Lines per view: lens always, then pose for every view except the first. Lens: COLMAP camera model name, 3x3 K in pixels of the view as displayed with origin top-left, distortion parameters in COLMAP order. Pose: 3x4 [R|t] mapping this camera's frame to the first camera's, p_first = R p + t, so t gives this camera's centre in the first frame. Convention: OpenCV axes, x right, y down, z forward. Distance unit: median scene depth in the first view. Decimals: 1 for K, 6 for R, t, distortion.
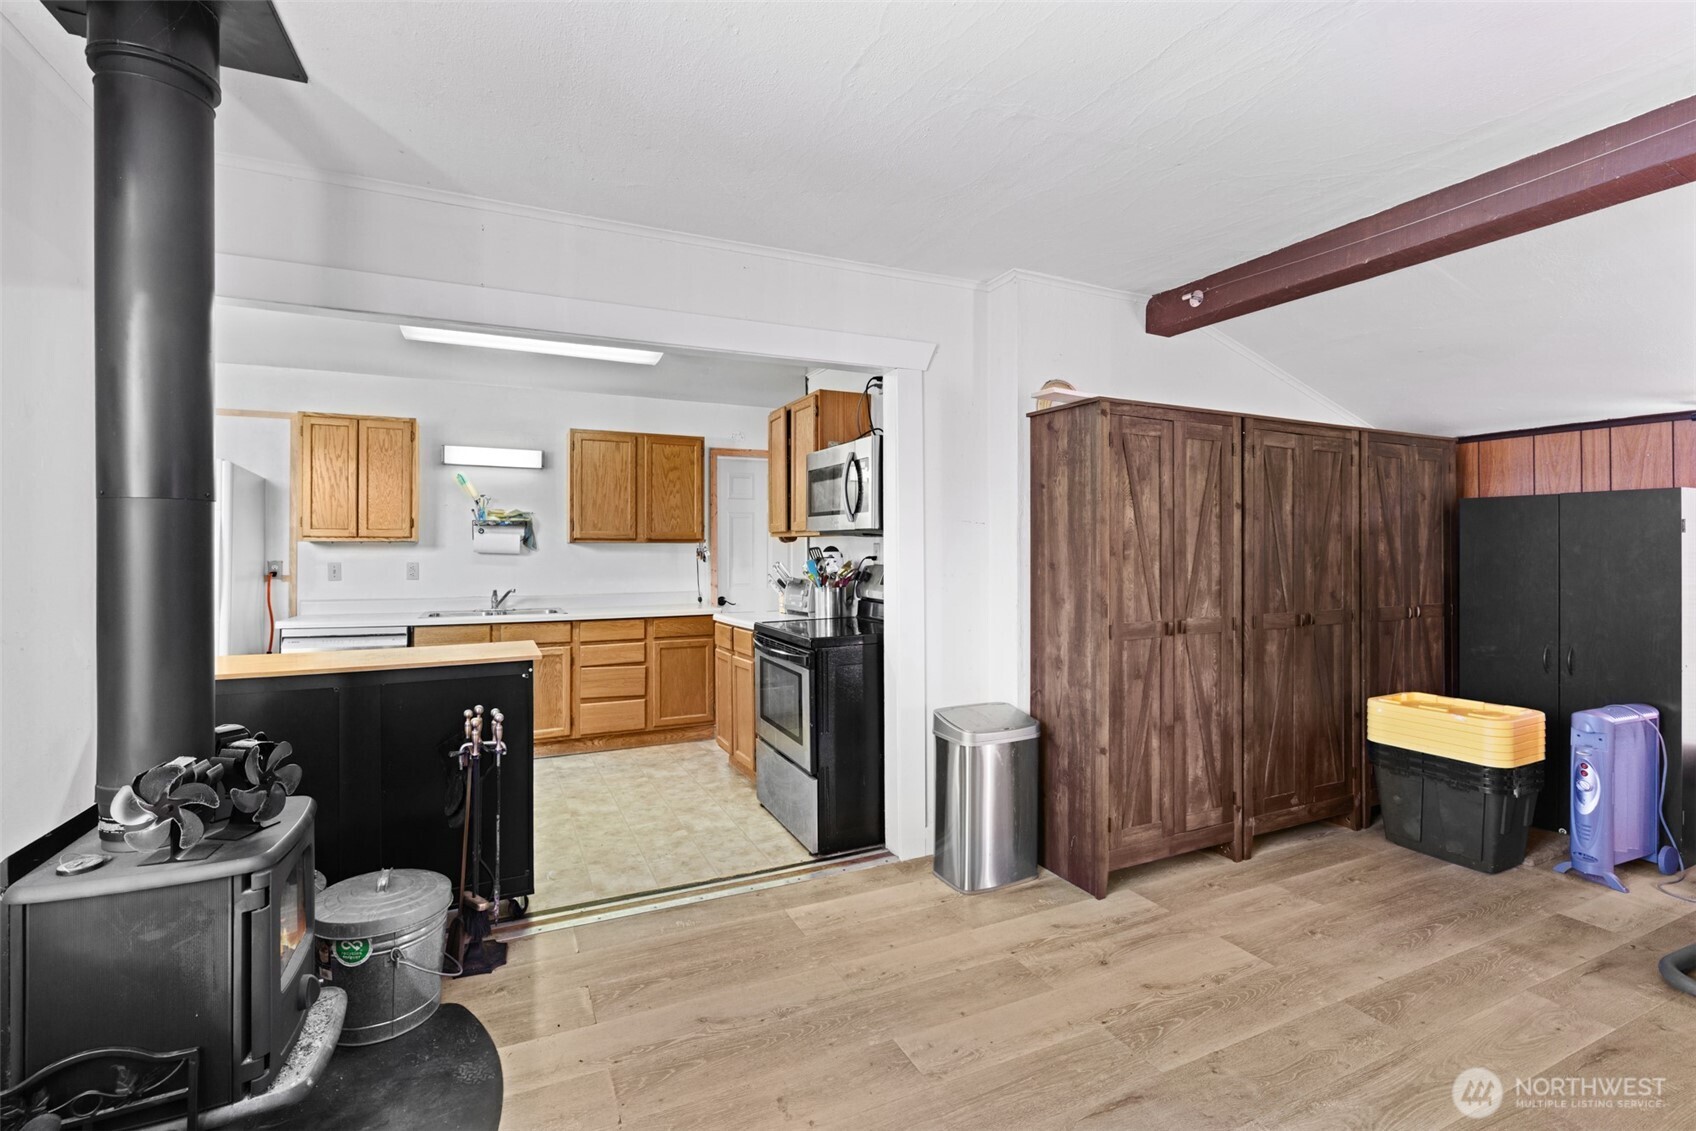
lens RADIAL K [[760.0, 0, 833.3], [0, 760.0, 556.0], [0, 0, 1]] dist [-0.004832, 0.000144]
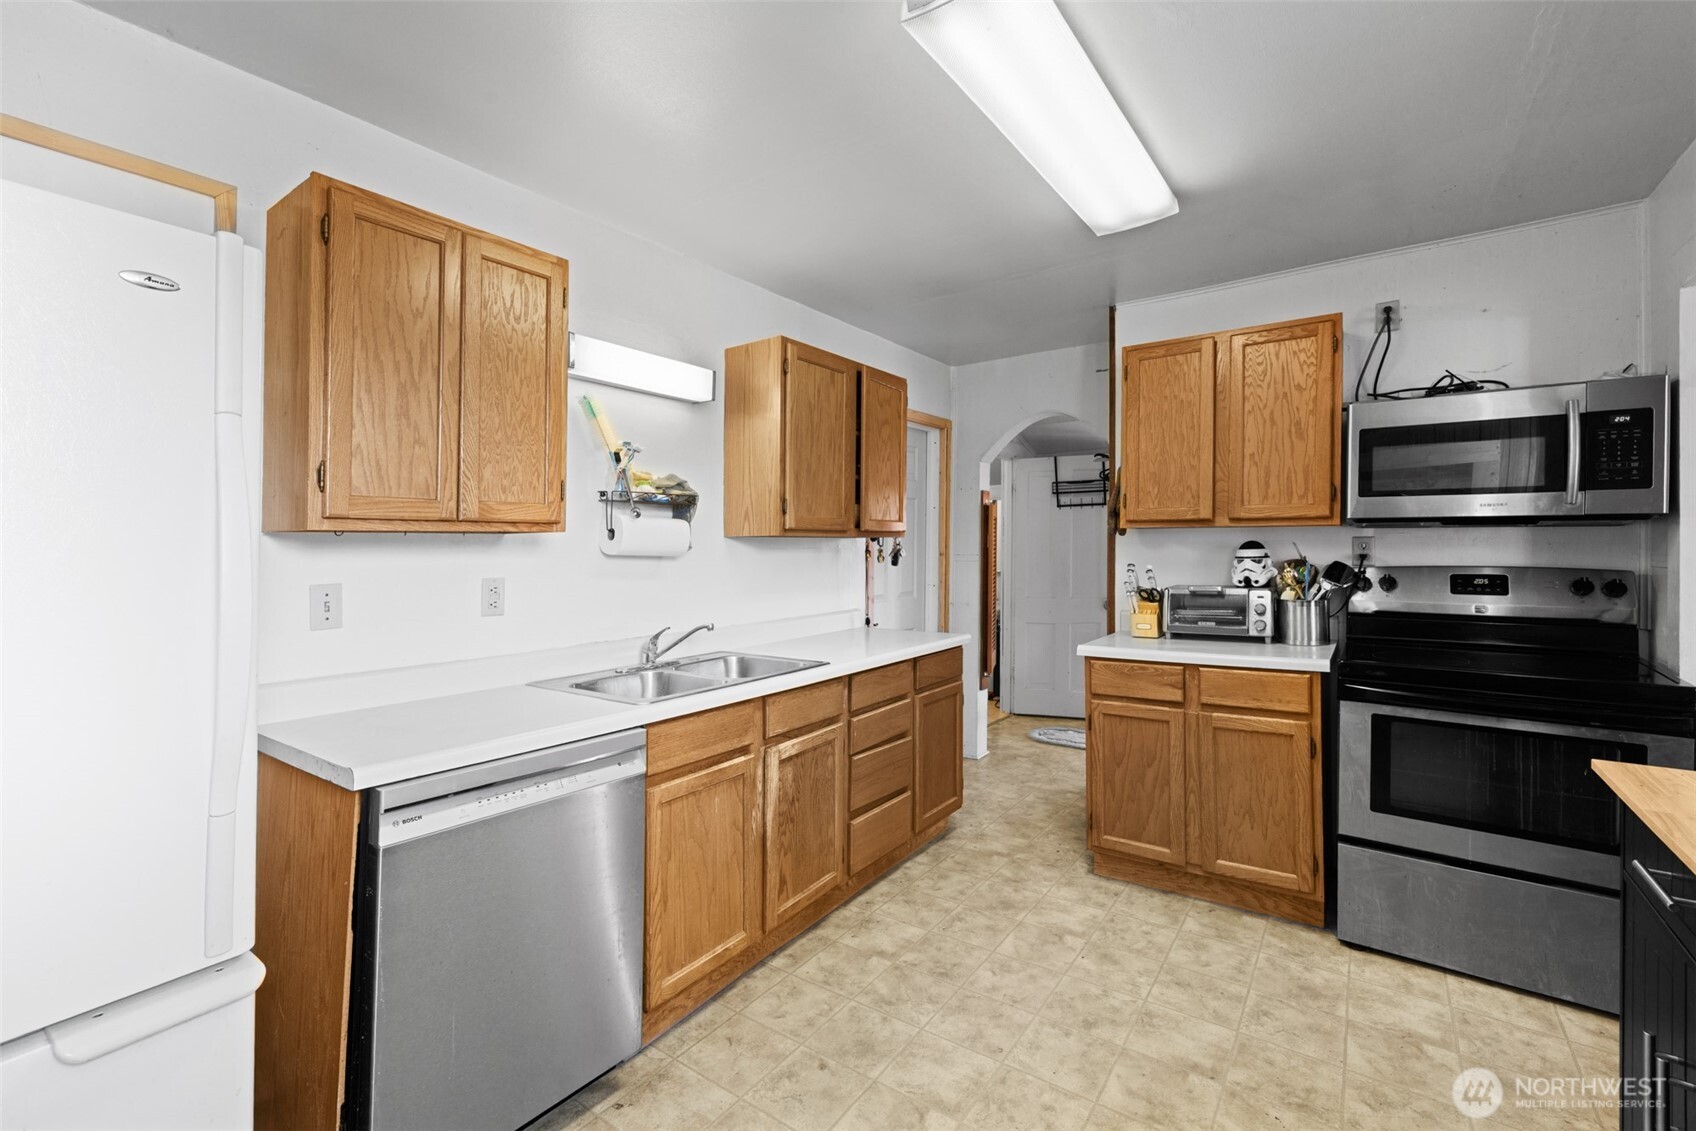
lens RADIAL K [[722.4, 0, 832.2], [0, 722.4, 550.7], [0, 0, 1]] dist [0.000312, 0.000399]
pose [[0.877137, -0.006423, 0.480197, -0.583393], [0.008461, 0.999962, -0.002080, -0.005442], [-0.480166, 0.005887, 0.877158, 0.515791]]
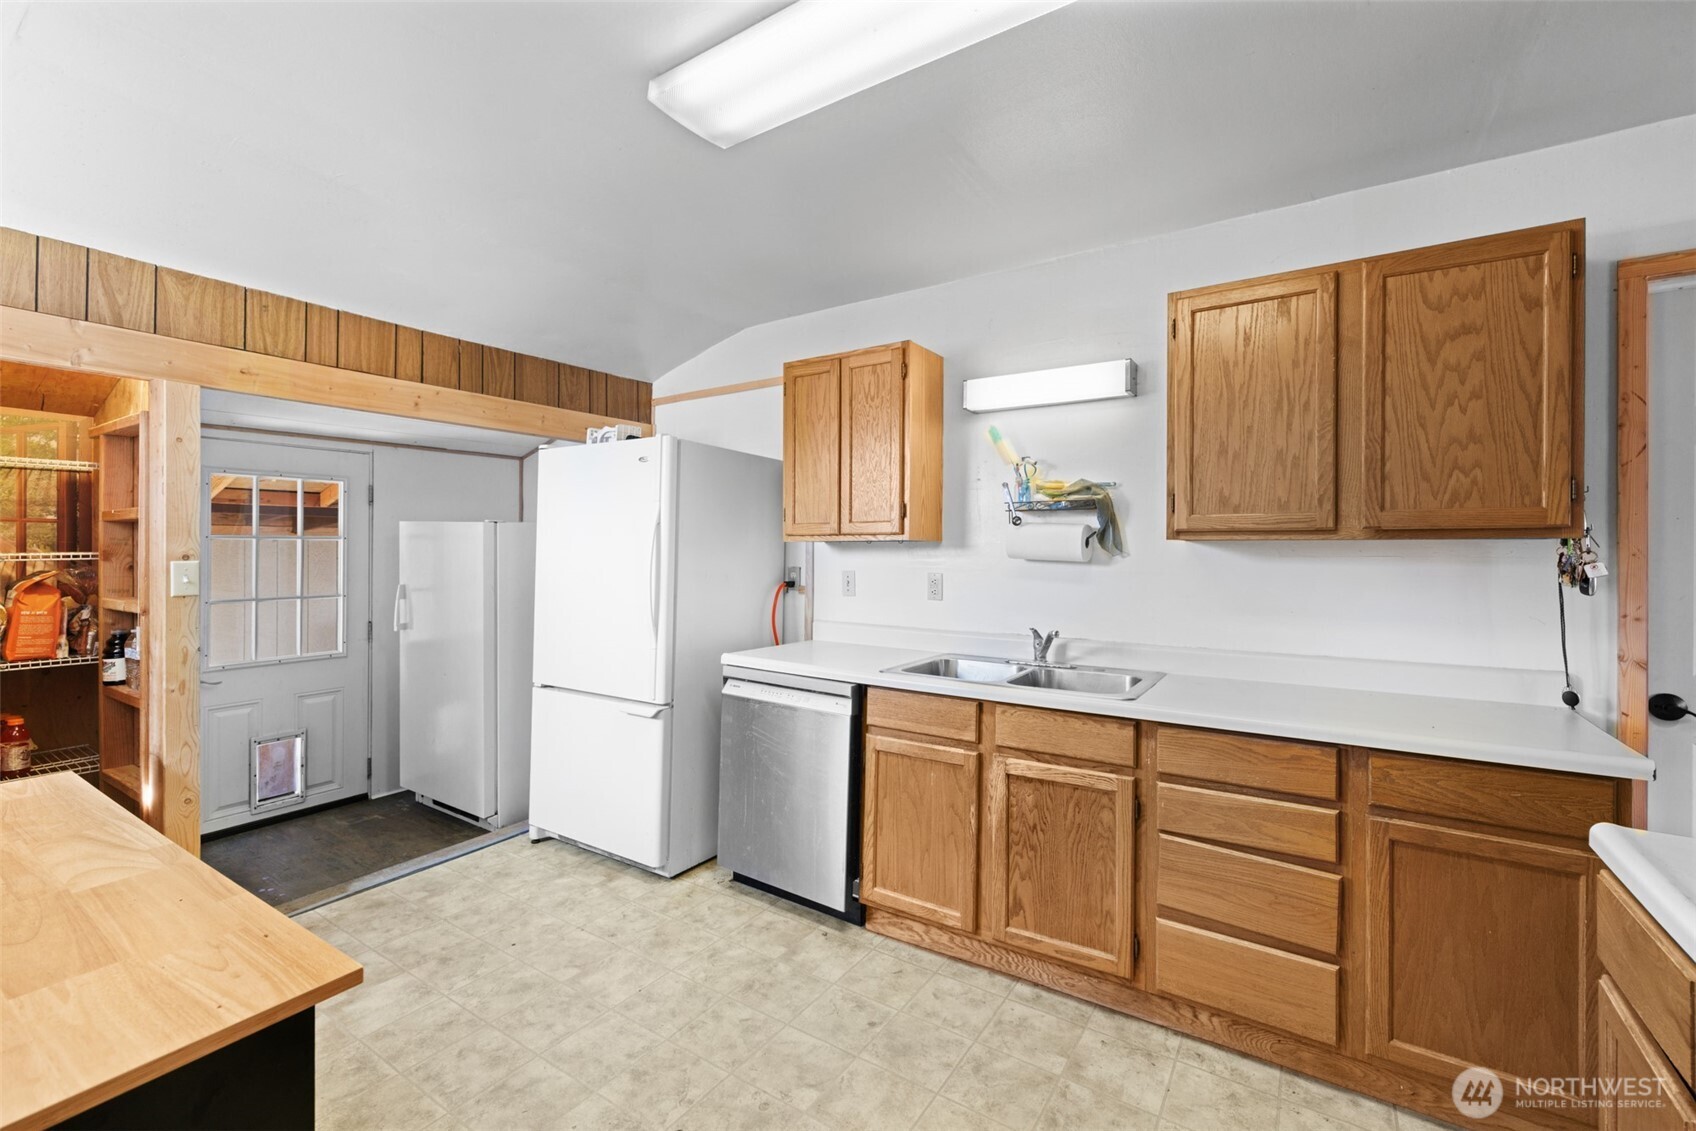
lens RADIAL K [[714.8, 0, 845.5], [0, 714.8, 549.9], [0, 0, 1]] dist [0.001574, -0.000044]
pose [[0.525920, 0.002700, -0.850530, -0.080095], [-0.009414, 0.999952, -0.002647, -0.009150], [0.850482, 0.009400, 0.525920, 0.615269]]
